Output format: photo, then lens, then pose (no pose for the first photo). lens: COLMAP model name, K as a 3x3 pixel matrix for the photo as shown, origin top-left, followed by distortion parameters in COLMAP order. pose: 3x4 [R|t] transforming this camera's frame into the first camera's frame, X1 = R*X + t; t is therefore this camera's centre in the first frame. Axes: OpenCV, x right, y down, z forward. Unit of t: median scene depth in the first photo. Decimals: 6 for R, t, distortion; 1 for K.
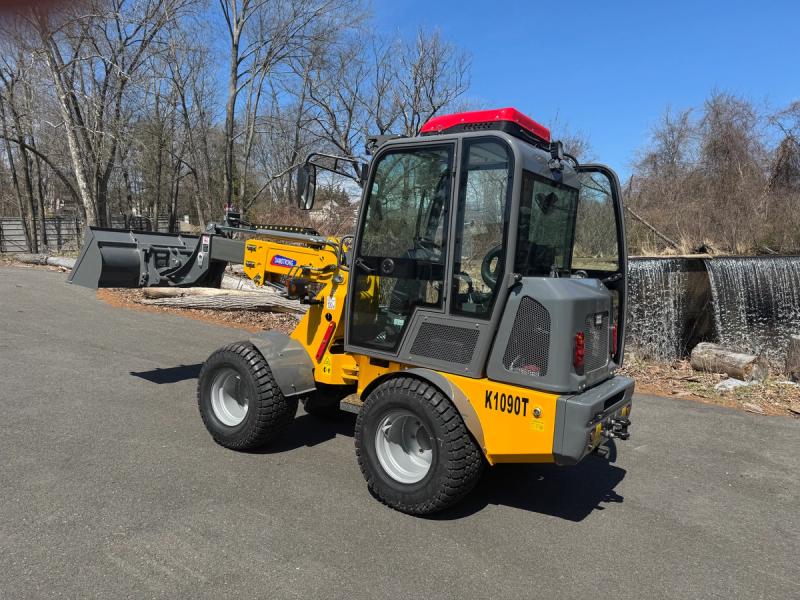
lens RADIAL K [[562.5, 0, 400.0], [0, 562.5, 300.0], [0, 0, 1]] dist [0.064435, -0.083924]
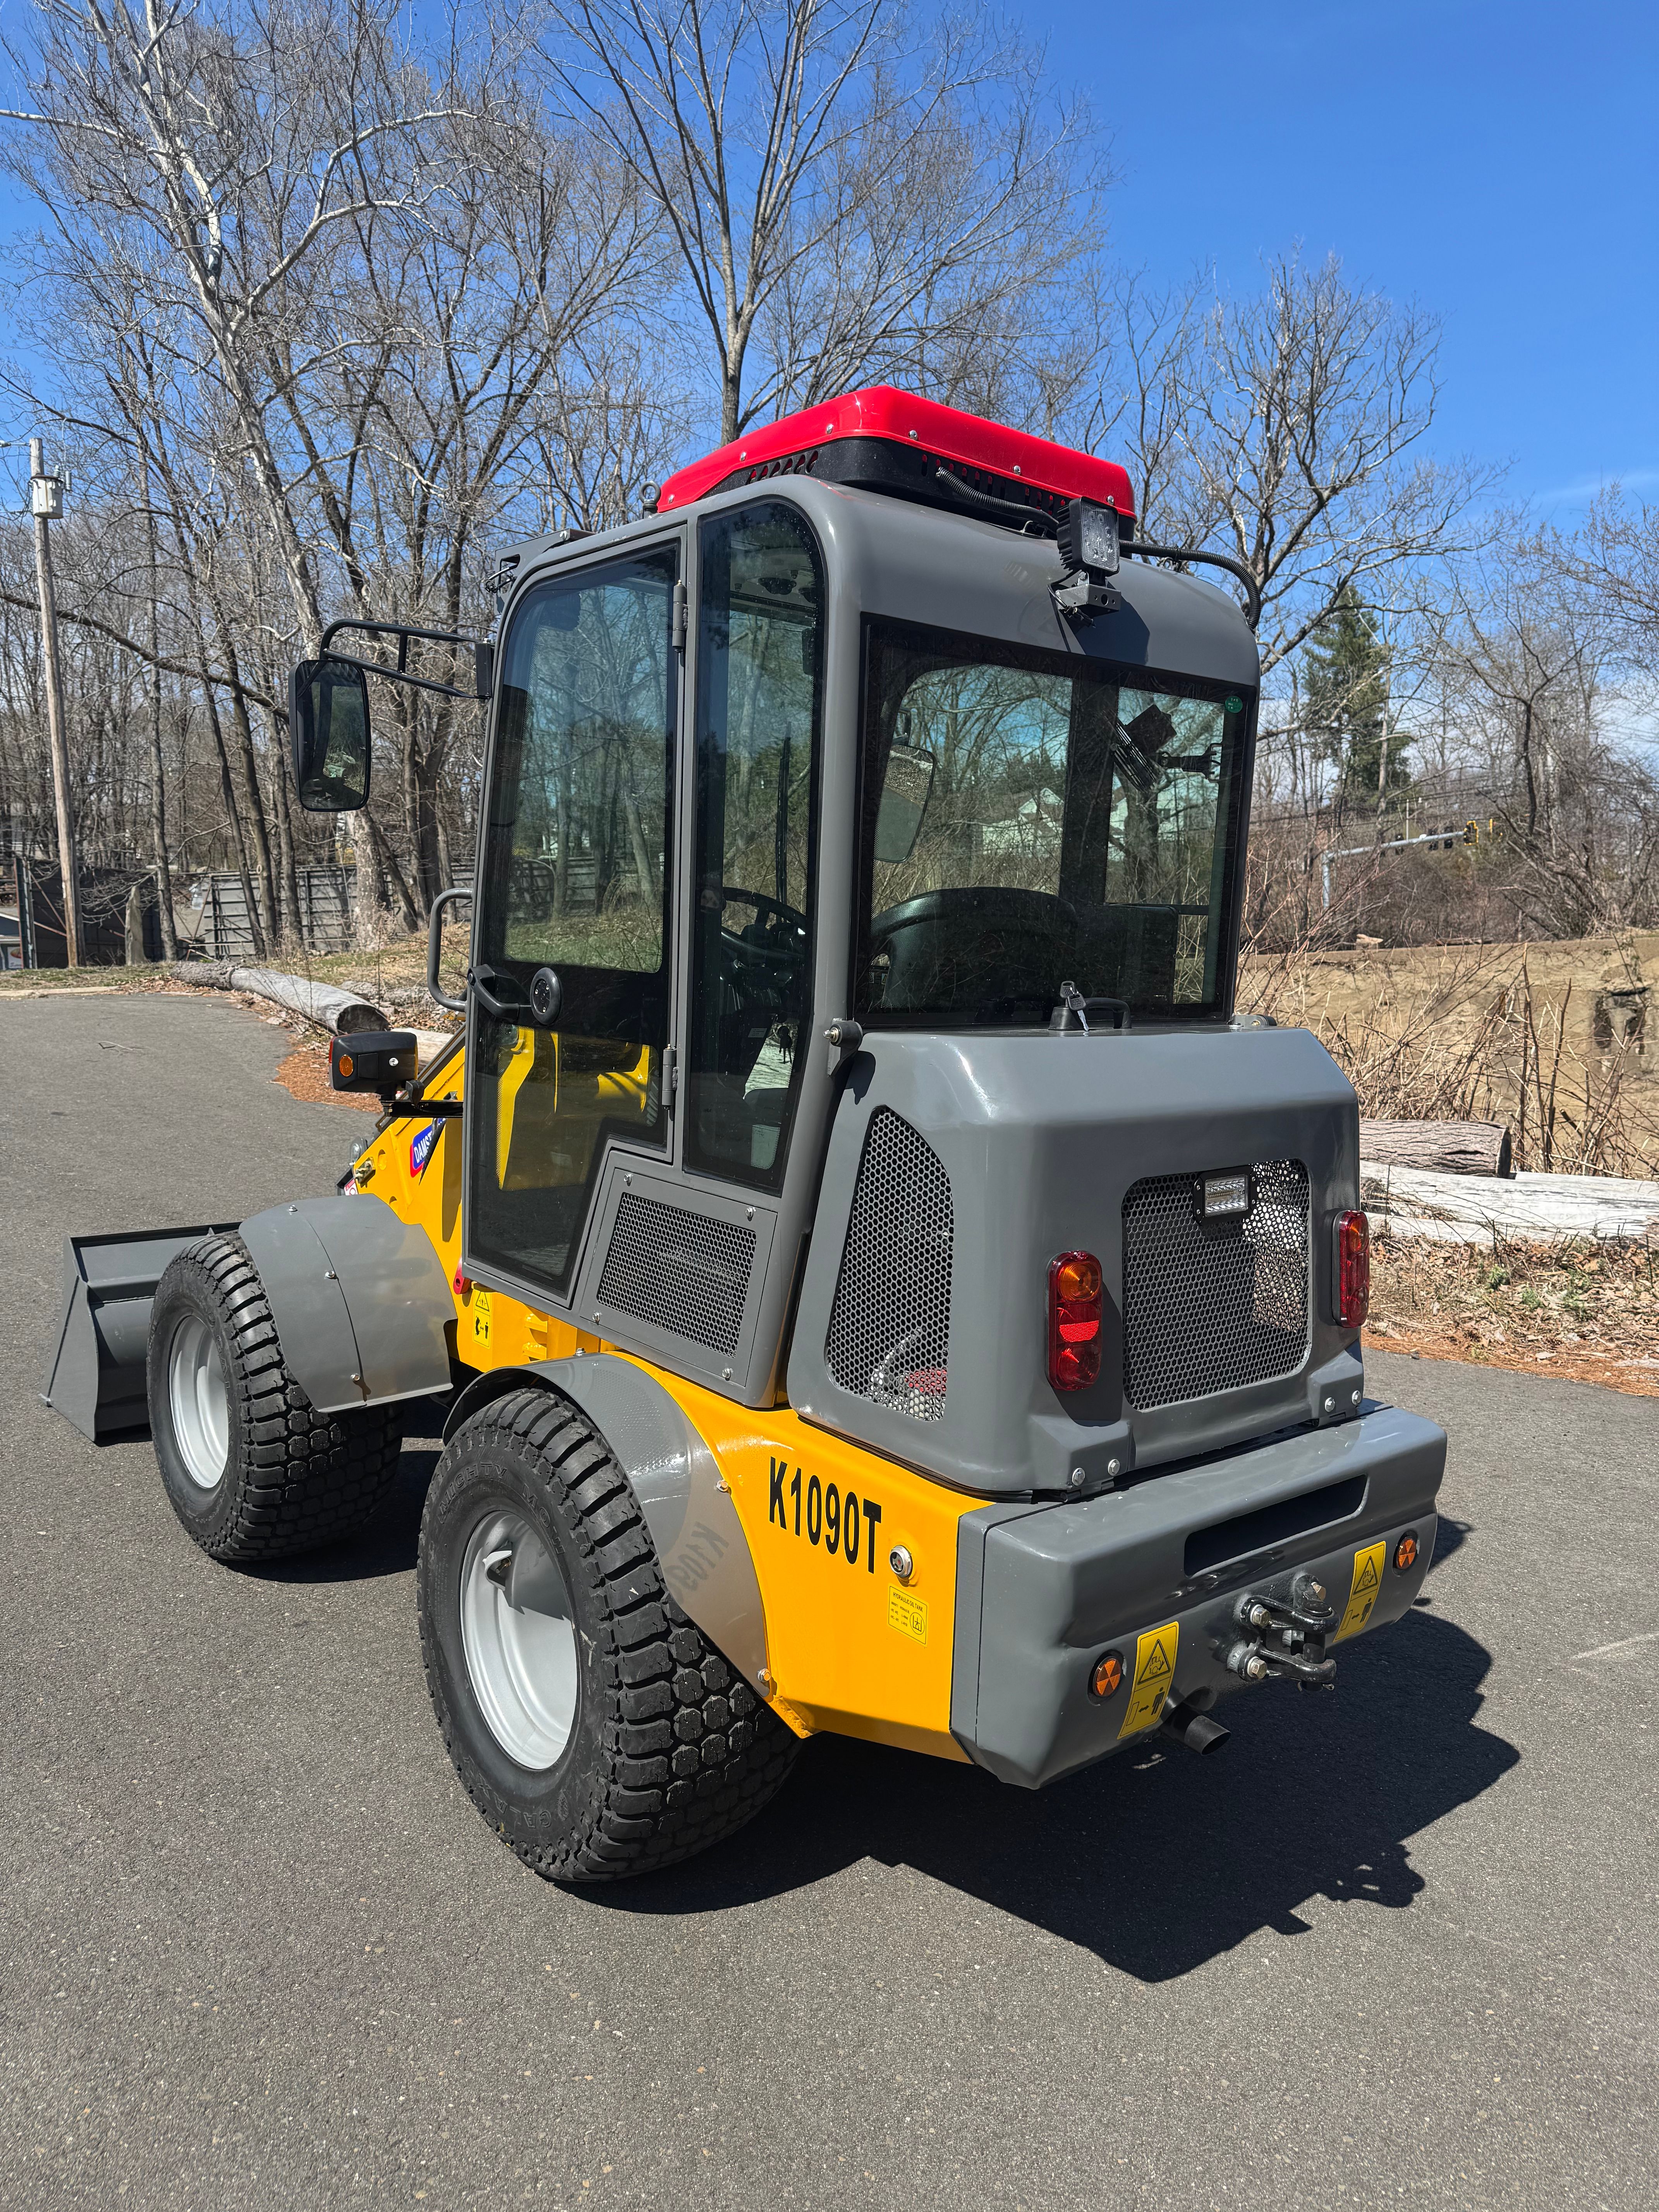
lens RADIAL K [[1561.6, 0, 847.5], [0, 1561.6, 1087.8], [0, 0, 1]] dist [0.061652, -0.077751]
pose [[0.966845, -0.002386, -0.255353, 0.288751], [0.005591, 0.999914, 0.011826, -0.017934], [0.255303, -0.012861, 0.966776, 0.223990]]
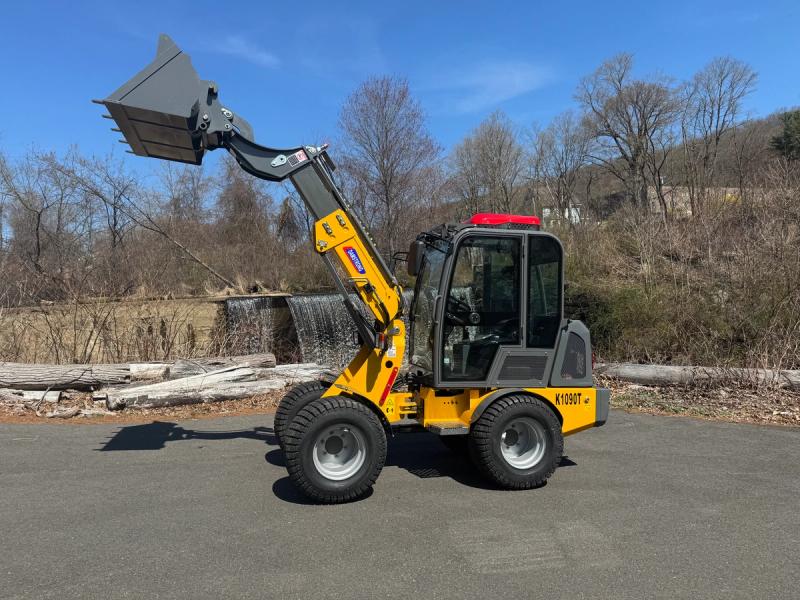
lens RADIAL K [[560.4, 0, 399.0], [0, 560.4, 300.5], [0, 0, 1]] dist [0.058656, -0.069649]
pose [[0.652666, -0.033974, 0.756883, -1.009504], [0.081931, 0.996301, -0.025929, -0.072614], [-0.753202, 0.078936, 0.653035, 0.213191]]
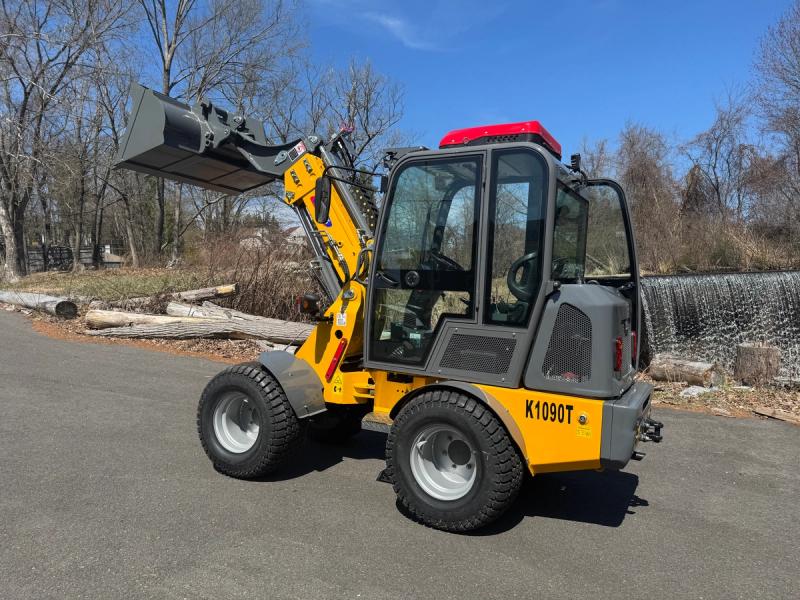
lens RADIAL K [[561.8, 0, 400.2], [0, 561.8, 301.3], [0, 0, 1]] dist [0.054489, -0.069242]
pose [[0.992357, -0.024026, 0.121036, -0.140236], [0.029377, 0.998659, -0.042622, 0.017849], [-0.119850, 0.045852, 0.991733, 0.026196]]
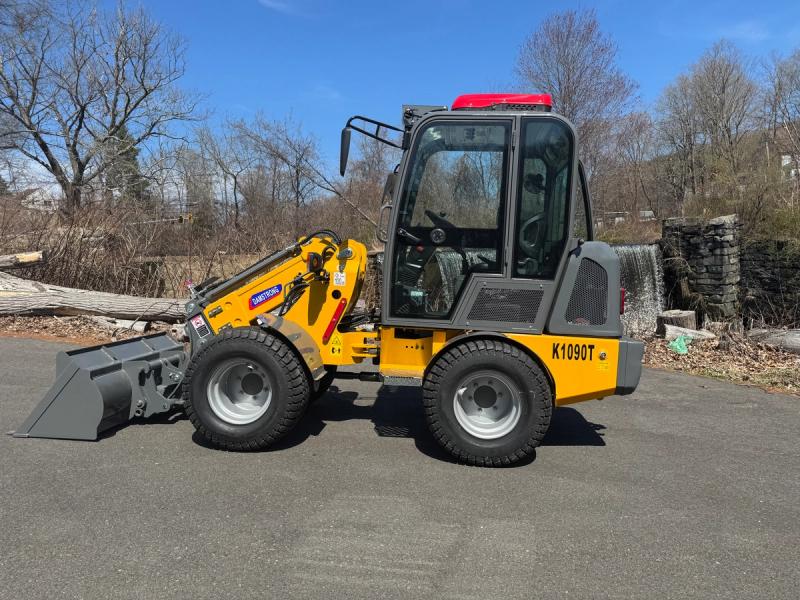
lens RADIAL K [[562.5, 0, 400.0], [0, 562.5, 300.0], [0, 0, 1]] dist [0.064435, -0.083924]
pose [[0.869309, -0.052140, 0.491512, -0.506351], [0.051555, 0.998561, 0.014747, 0.031895], [-0.491573, 0.012520, 0.870746, 0.127818]]
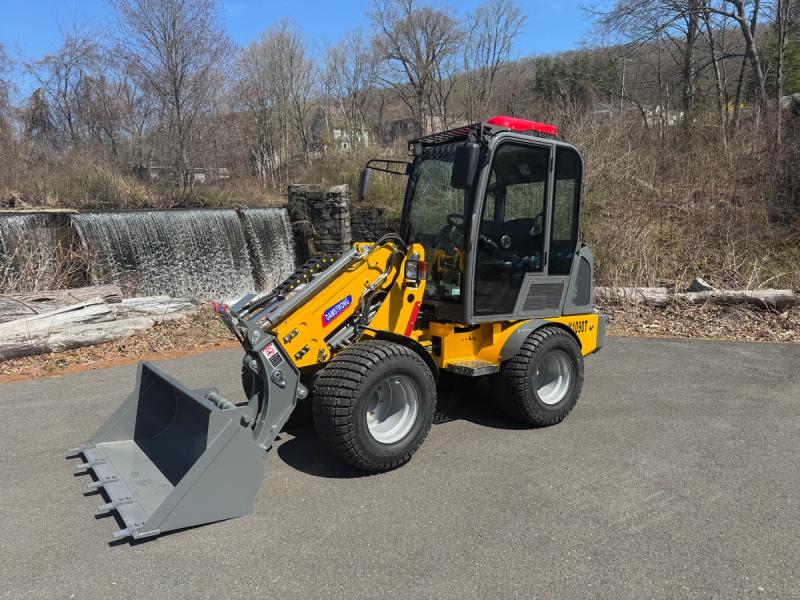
lens RADIAL K [[562.5, 0, 400.0], [0, 562.5, 300.0], [0, 0, 1]] dist [0.064435, -0.083924]
pose [[0.322011, -0.153440, 0.934219, -1.054812], [0.069866, 0.987940, 0.138182, -0.104250], [-0.944154, 0.020774, 0.328848, 0.709705]]
